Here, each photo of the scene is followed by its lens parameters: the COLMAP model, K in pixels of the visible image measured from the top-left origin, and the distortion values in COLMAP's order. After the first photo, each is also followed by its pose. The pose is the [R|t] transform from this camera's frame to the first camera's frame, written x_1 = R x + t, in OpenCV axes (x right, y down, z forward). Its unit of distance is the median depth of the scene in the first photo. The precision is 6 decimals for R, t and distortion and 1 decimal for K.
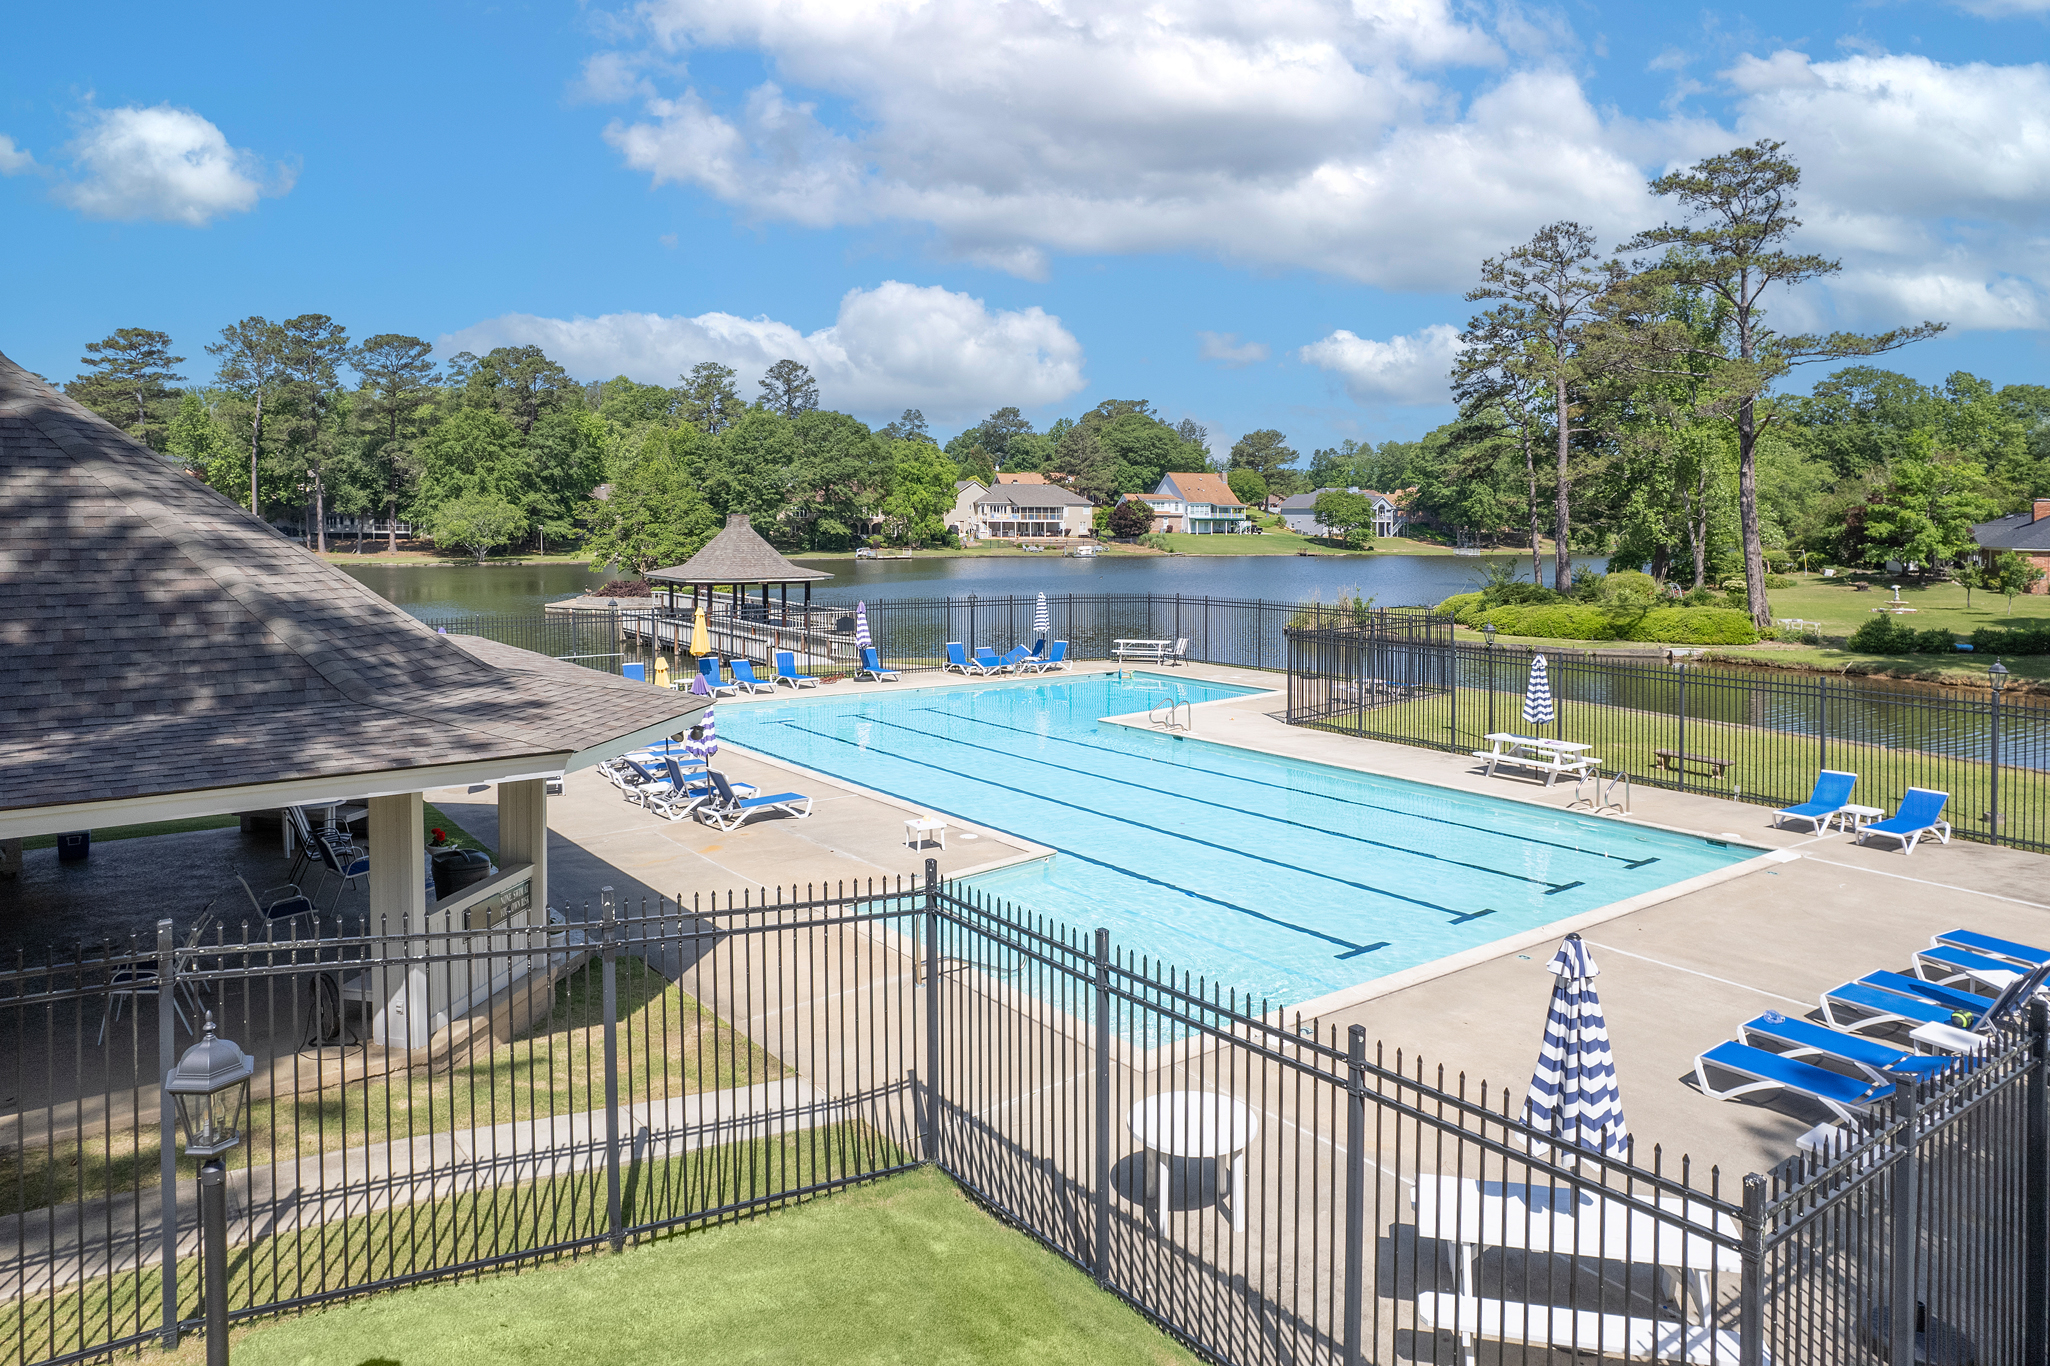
lens RADIAL K [[1298.5, 0, 1007.3], [0, 1298.5, 678.6], [0, 0, 1]] dist [-0.040758, 0.001744]
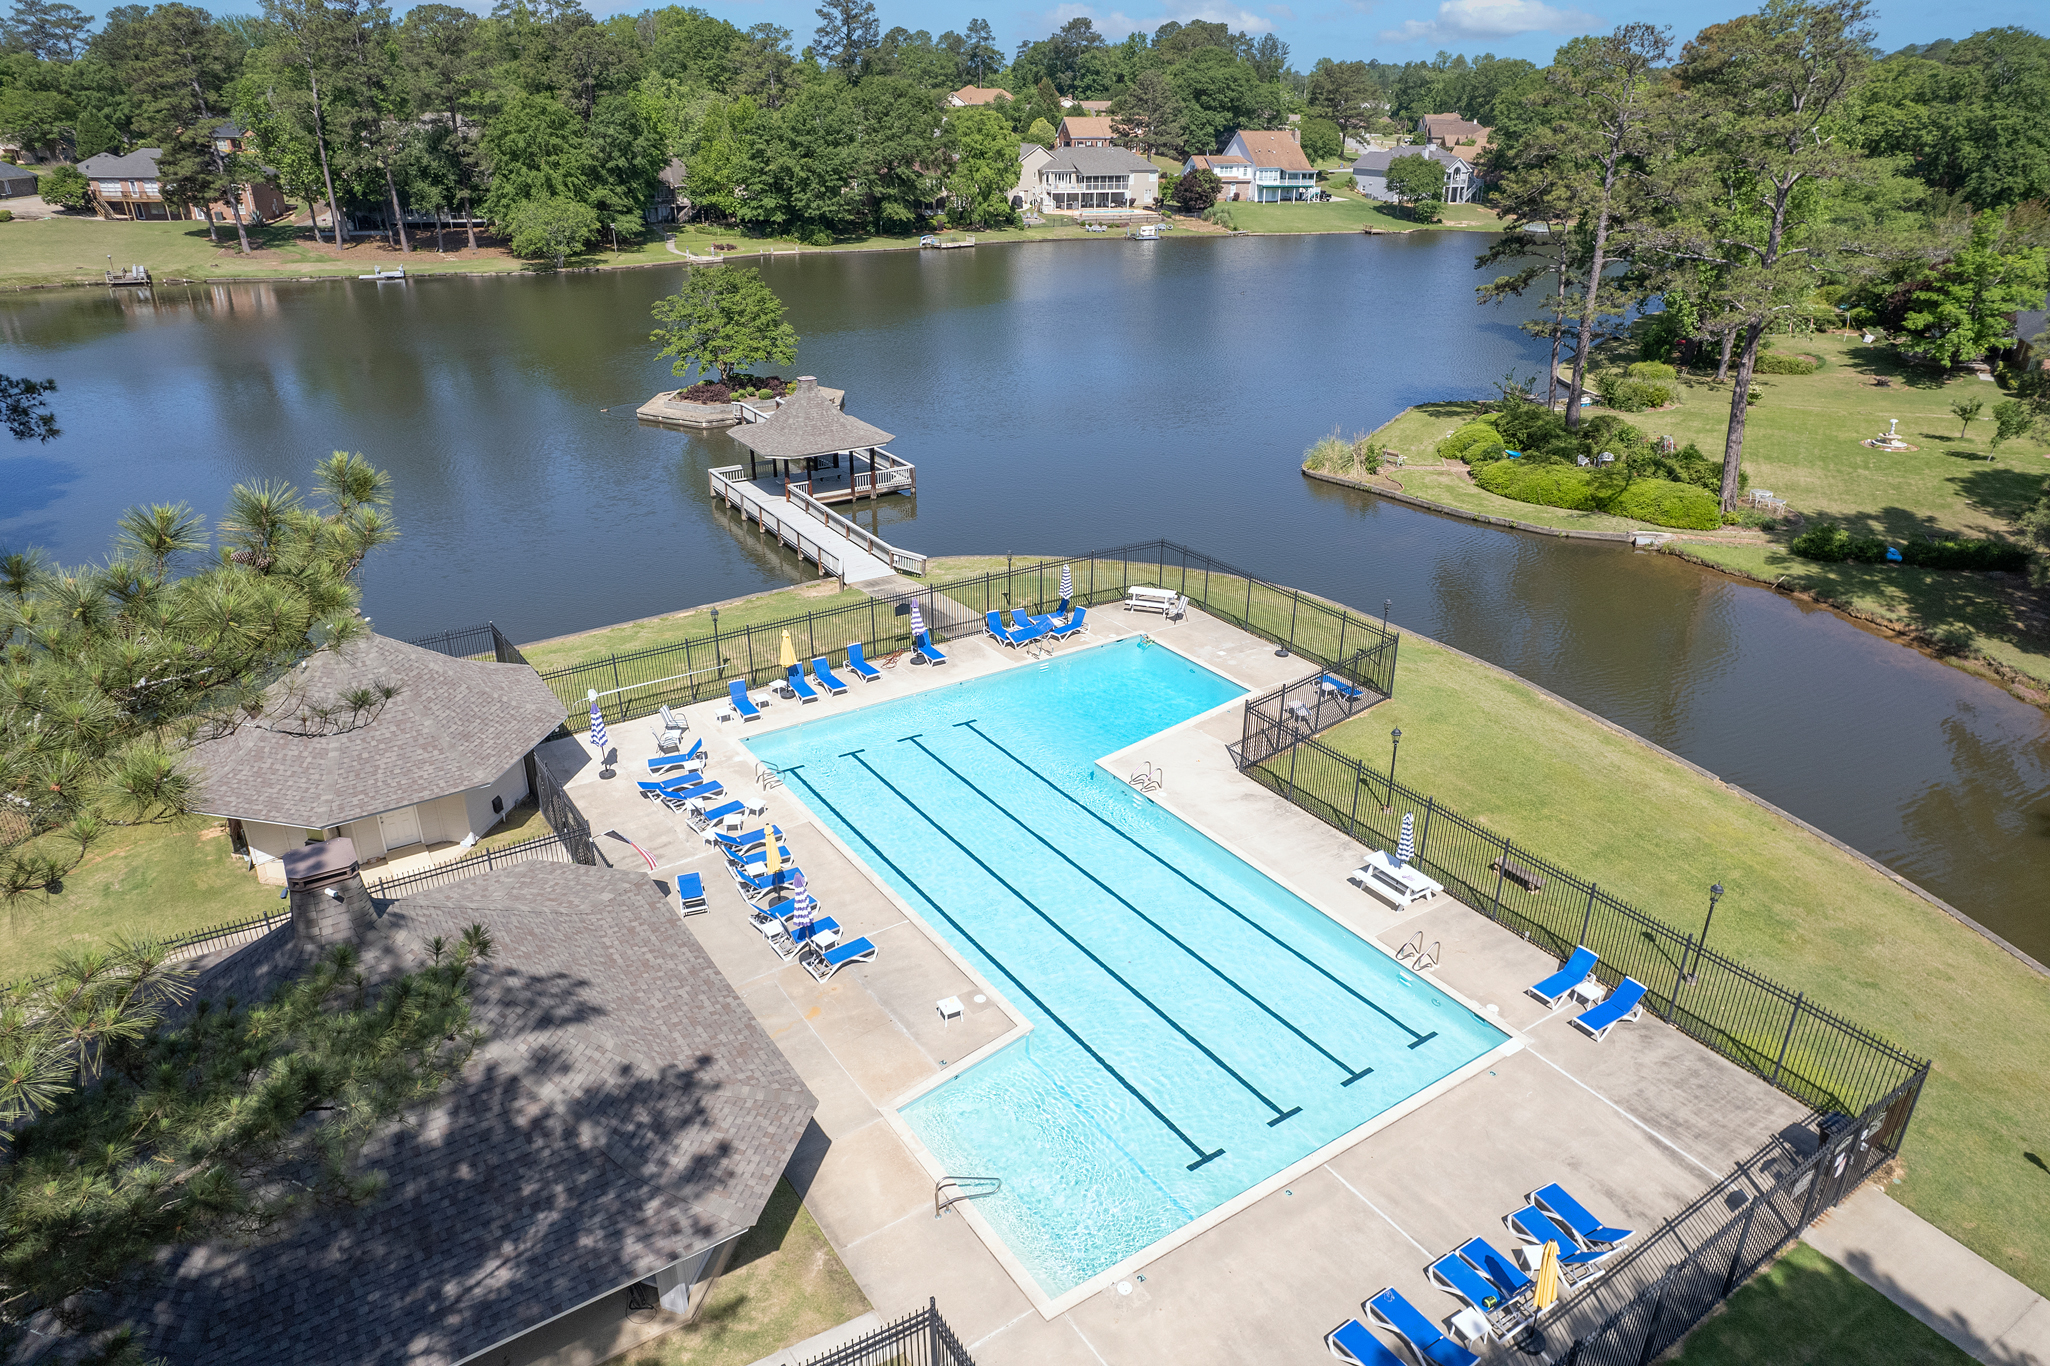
lens RADIAL K [[1268.5, 0, 1028.7], [0, 1268.5, 702.3], [0, 0, 1]] dist [-0.066084, 0.043198]
pose [[0.999025, 0.024267, -0.036882, 0.012945], [-0.008308, 0.923798, 0.382791, -0.138279], [0.043360, -0.382111, 0.923099, -0.041327]]
